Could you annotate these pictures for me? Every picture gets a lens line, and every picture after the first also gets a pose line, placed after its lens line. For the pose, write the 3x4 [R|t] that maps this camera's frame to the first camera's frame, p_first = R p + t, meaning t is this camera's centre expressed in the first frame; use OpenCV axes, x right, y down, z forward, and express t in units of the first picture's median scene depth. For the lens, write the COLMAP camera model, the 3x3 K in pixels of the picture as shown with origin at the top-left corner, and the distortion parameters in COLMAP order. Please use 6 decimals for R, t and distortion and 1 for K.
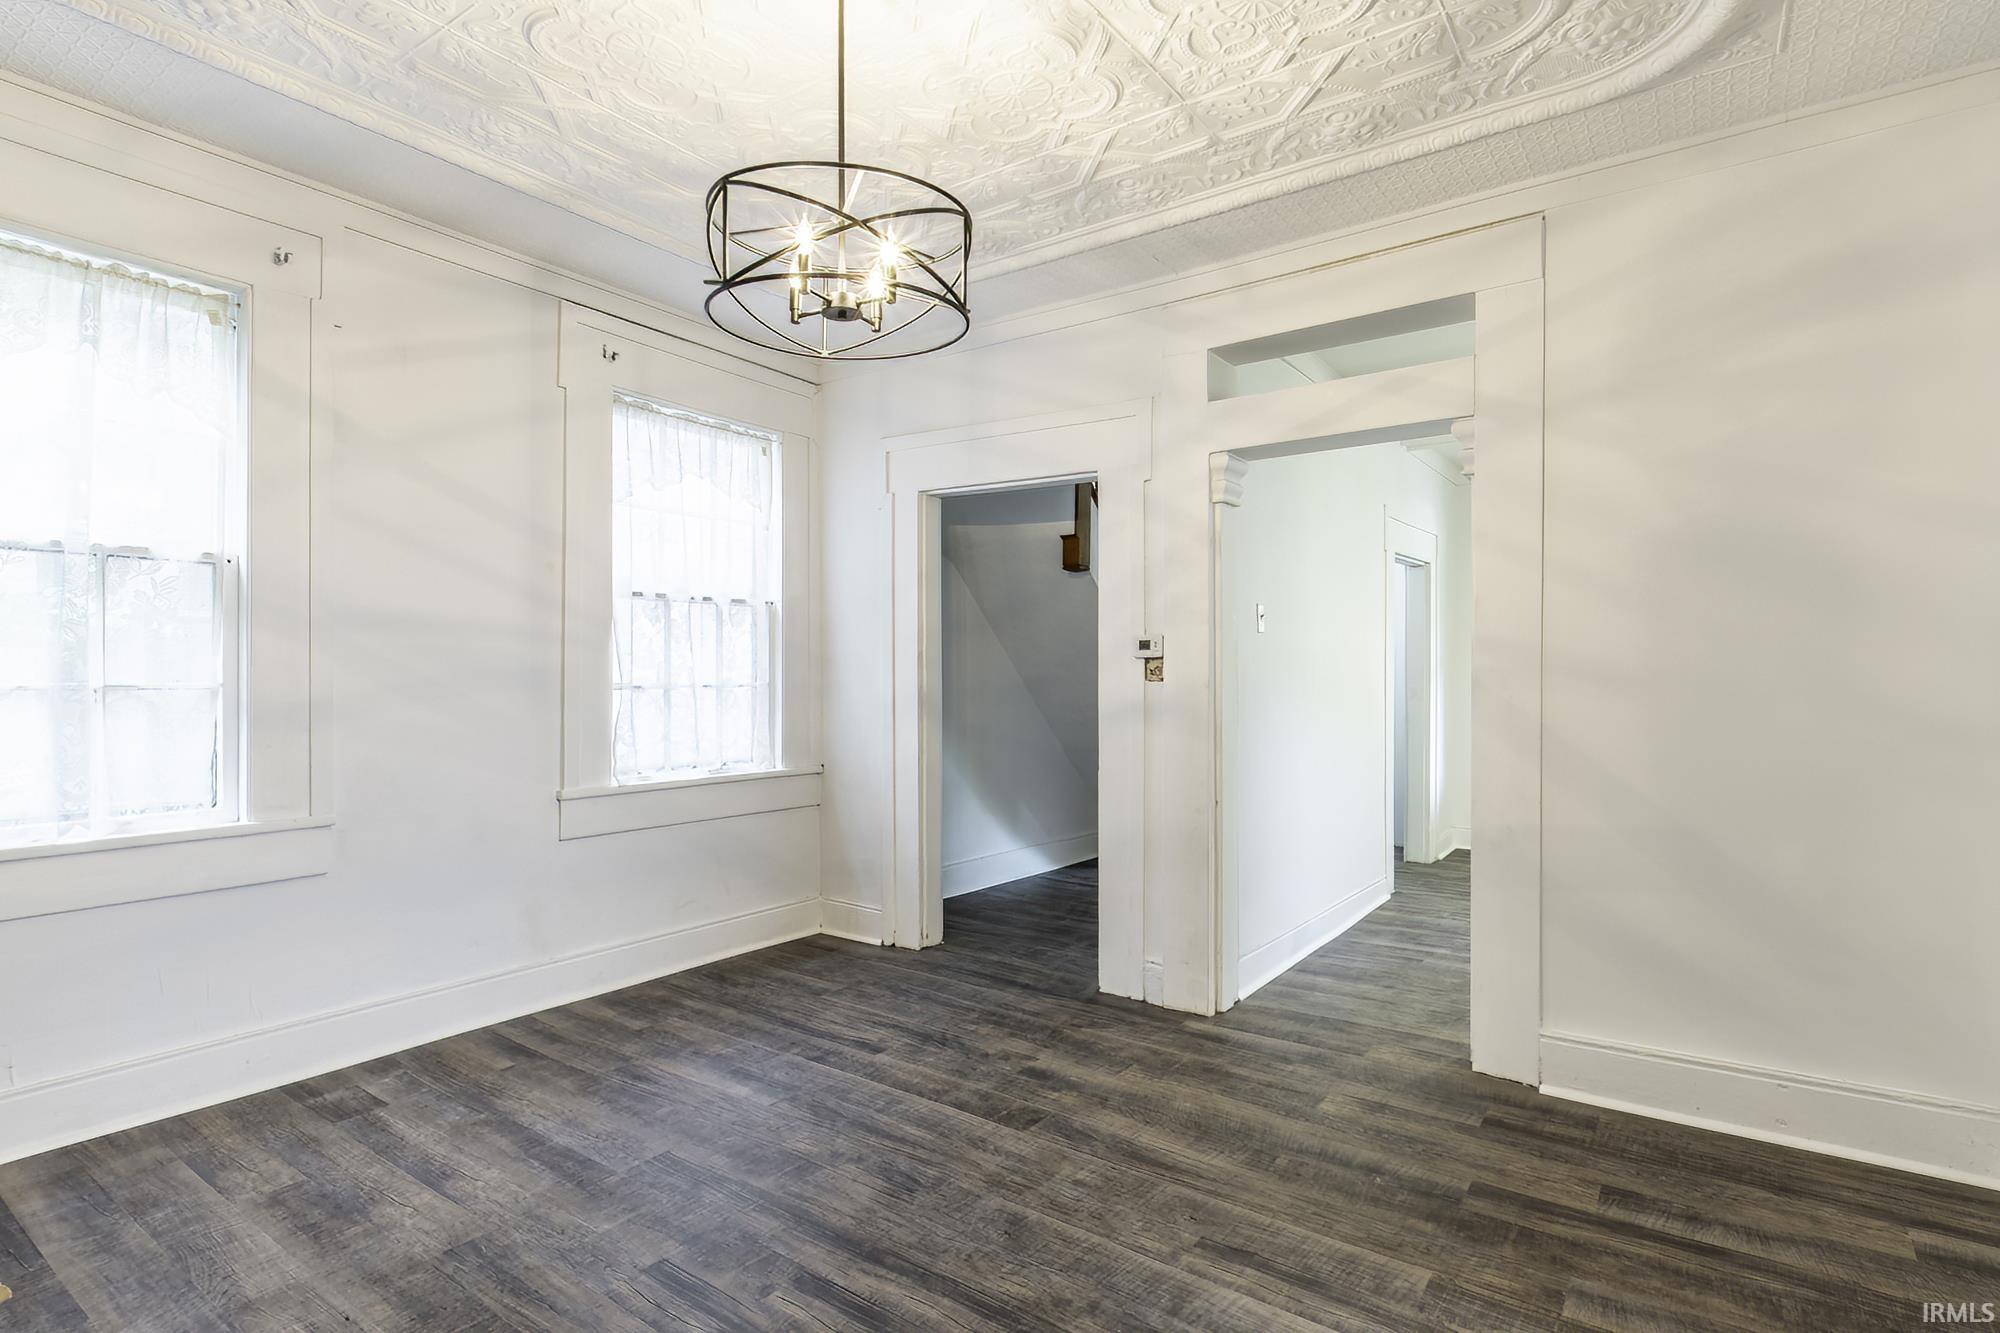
lens RADIAL K [[970.6, 0, 1023.1], [0, 970.6, 689.8], [0, 0, 1]] dist [0.000647, -0.001455]
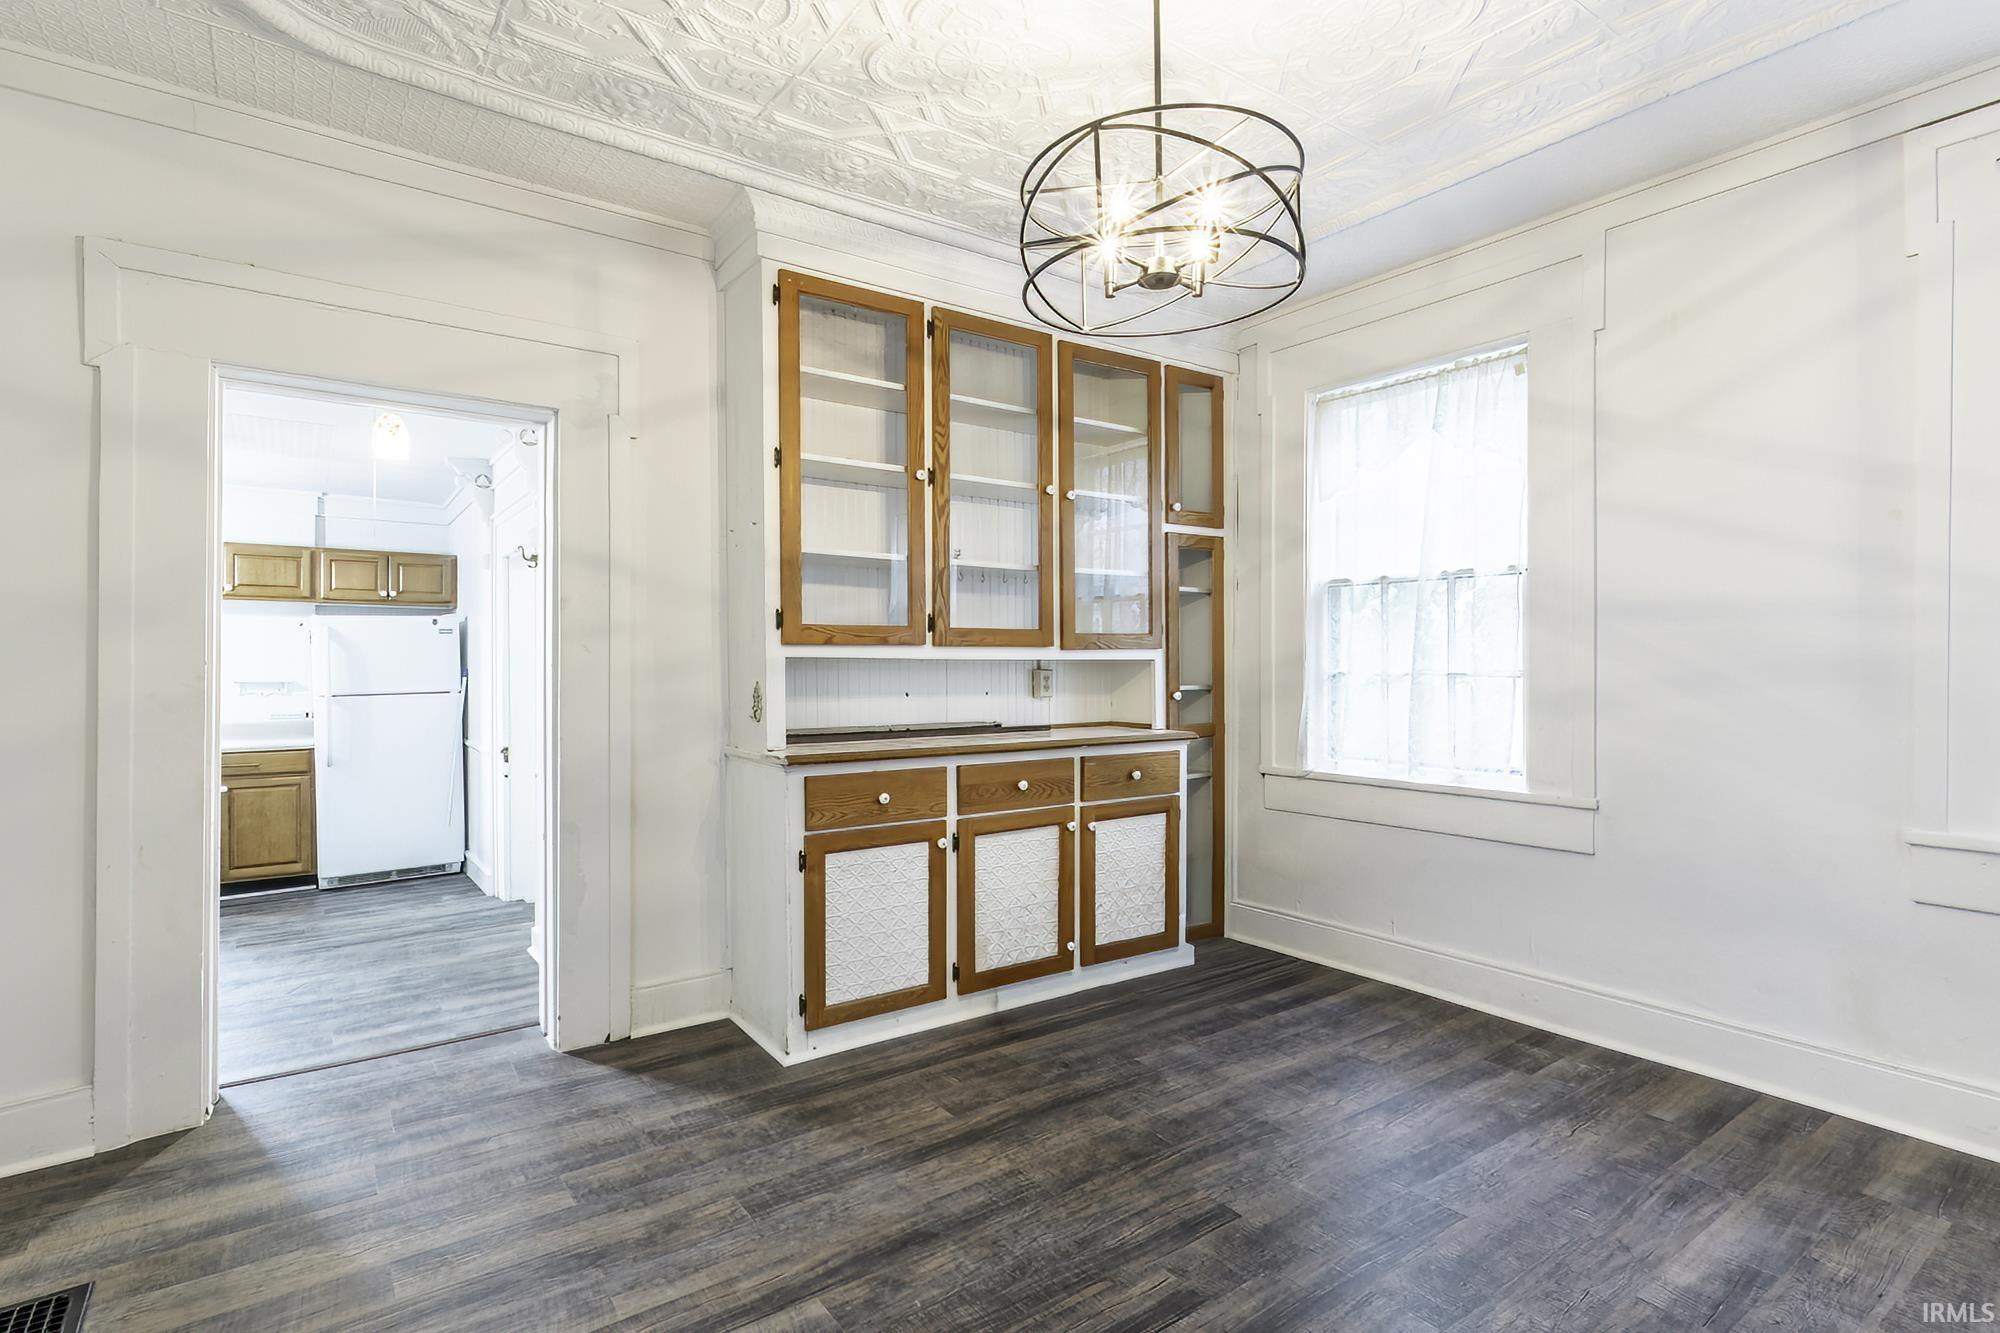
lens RADIAL K [[970.6, 0, 1006.4], [0, 970.6, 669.2], [0, 0, 1]] dist [0.000647, -0.001455]
pose [[-0.328434, -0.002587, -0.944523, 0.521544], [-0.013527, 0.999907, 0.001965, -0.003810], [0.944430, 0.013422, -0.328438, 0.805334]]
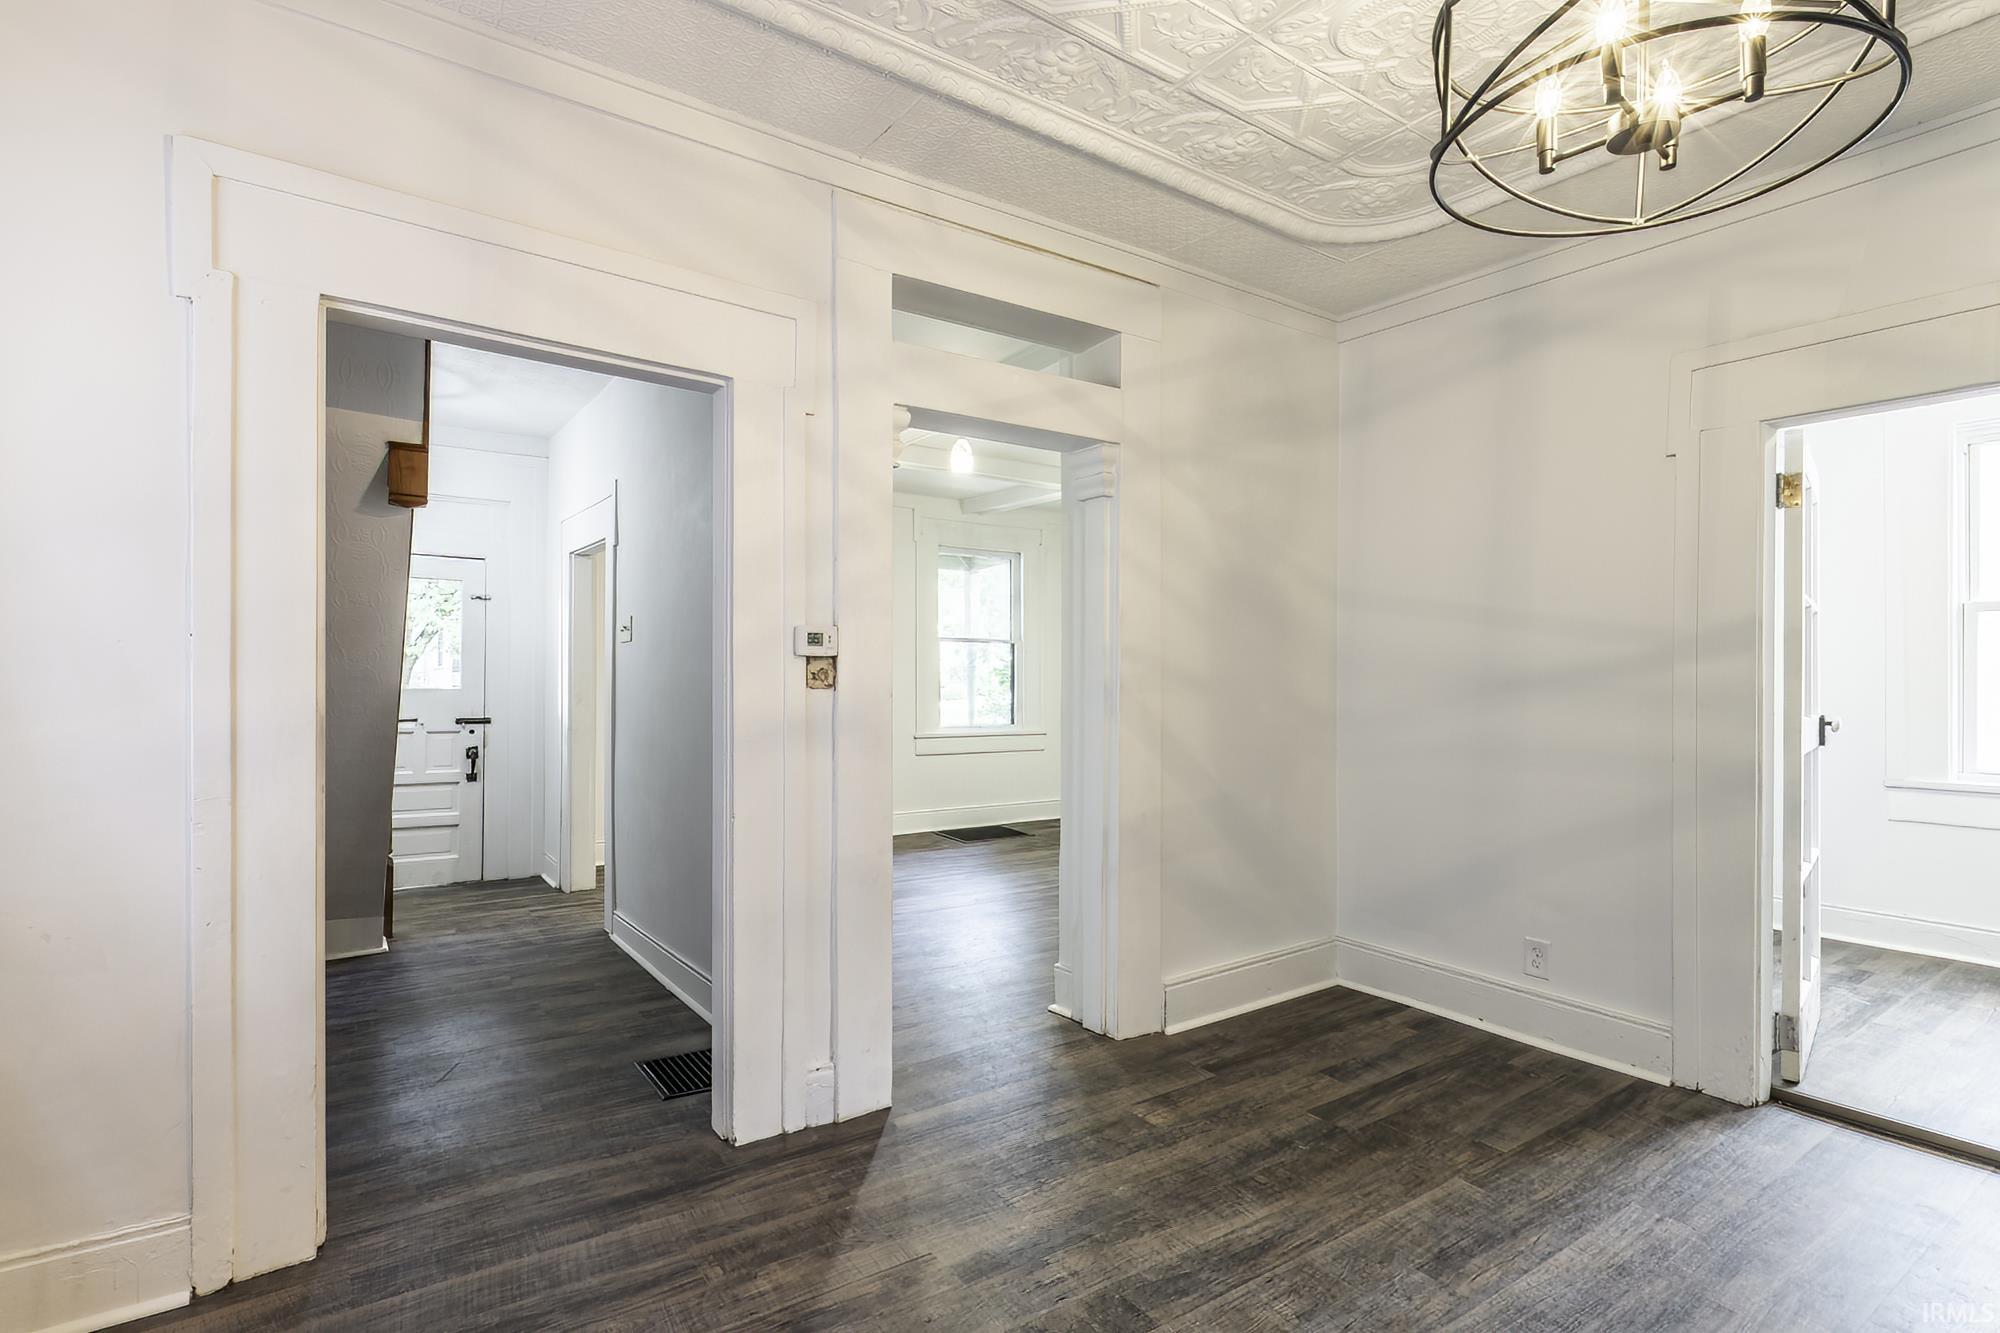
lens RADIAL K [[970.6, 0, 986.5], [0, 970.6, 680.4], [0, 0, 1]] dist [0.000647, -0.001455]
pose [[0.358697, -0.006237, 0.933433, -0.673125], [0.007232, 0.999966, 0.003903, -0.022266], [-0.933426, 0.005350, 0.358730, 0.814388]]
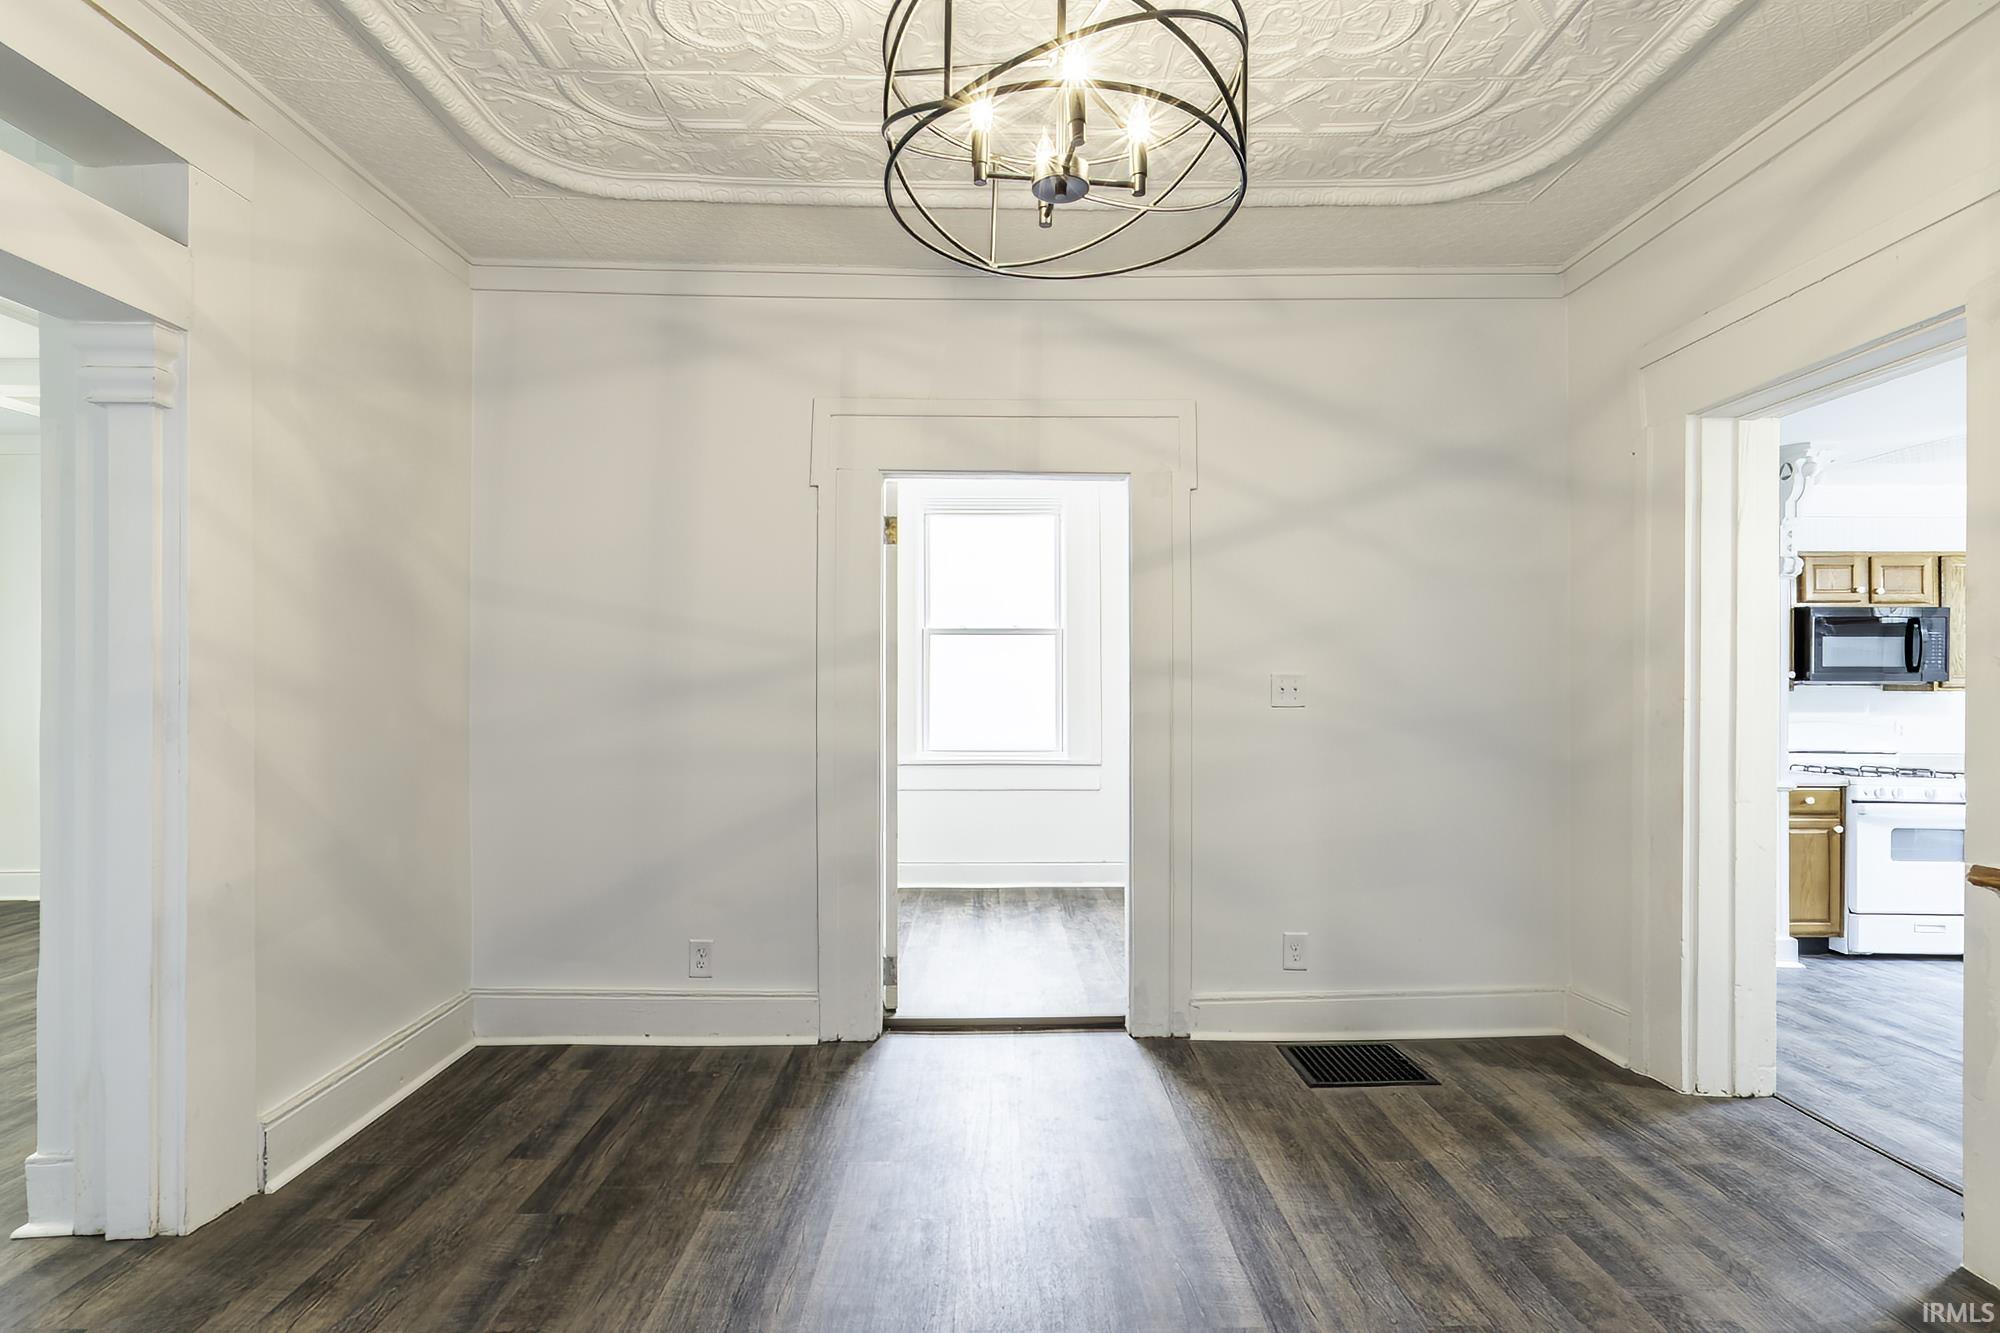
lens RADIAL K [[970.6, 0, 1007.6], [0, 970.6, 685.0], [0, 0, 1]] dist [0.000647, -0.001455]
pose [[-0.578944, -0.004456, 0.815355, -0.527050], [0.006769, 0.999924, 0.010271, -0.023484], [-0.815339, 0.011465, -0.578870, 1.003132]]
